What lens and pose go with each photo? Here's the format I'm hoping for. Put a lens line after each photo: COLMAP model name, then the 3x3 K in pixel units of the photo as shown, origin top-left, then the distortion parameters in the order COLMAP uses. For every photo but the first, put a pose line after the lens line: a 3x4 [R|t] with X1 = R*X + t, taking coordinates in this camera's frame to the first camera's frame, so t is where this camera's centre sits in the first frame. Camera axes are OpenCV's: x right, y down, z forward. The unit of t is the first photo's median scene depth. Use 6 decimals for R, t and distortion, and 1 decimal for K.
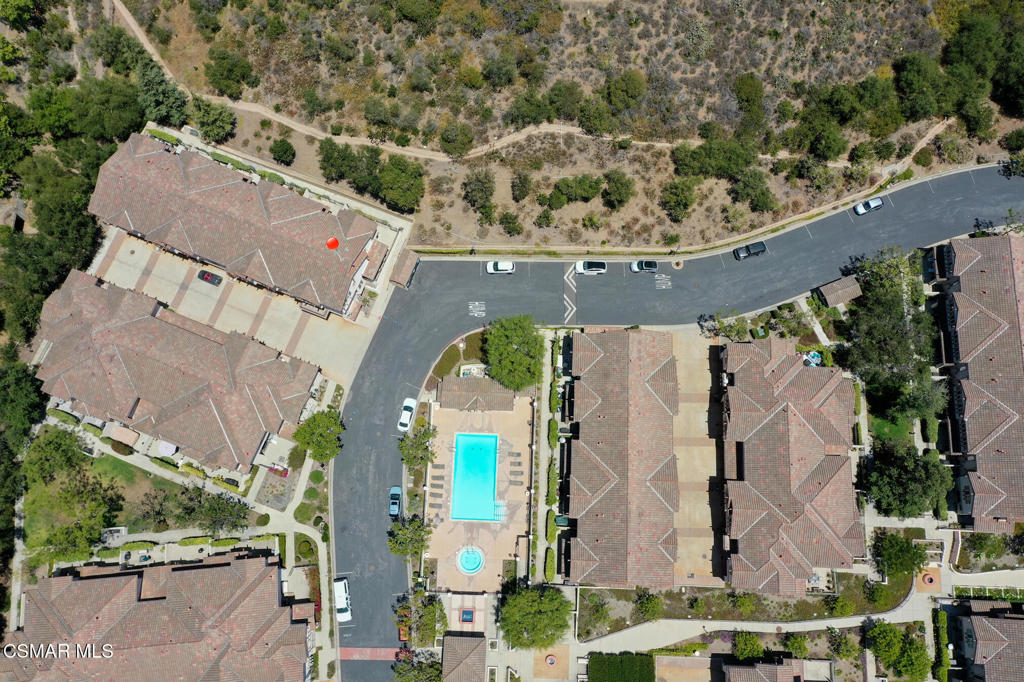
lens RADIAL K [[845.5, 0, 512.0], [0, 845.5, 341.0], [0, 0, 1]] dist [0.000898, 0.000228]
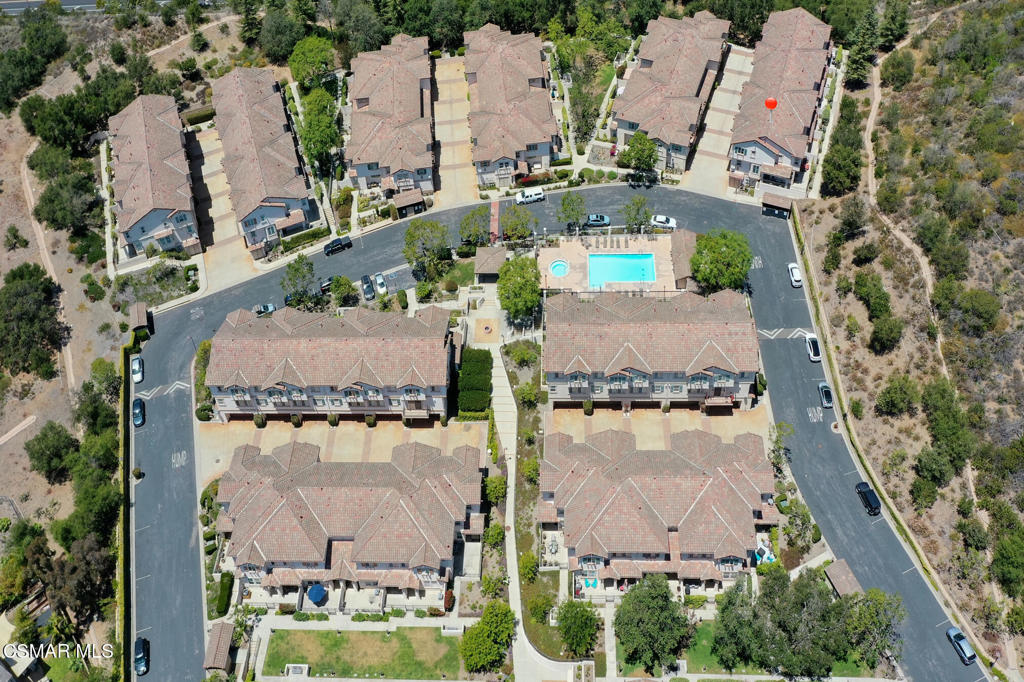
lens RADIAL K [[845.5, 0, 512.0], [0, 845.5, 341.0], [0, 0, 1]] dist [0.000898, 0.000228]
pose [[0.002149, 0.813276, -0.581874, 0.790879], [-0.957290, 0.169907, 0.233940, 0.034527], [0.289122, 0.556519, 0.778906, -0.004714]]
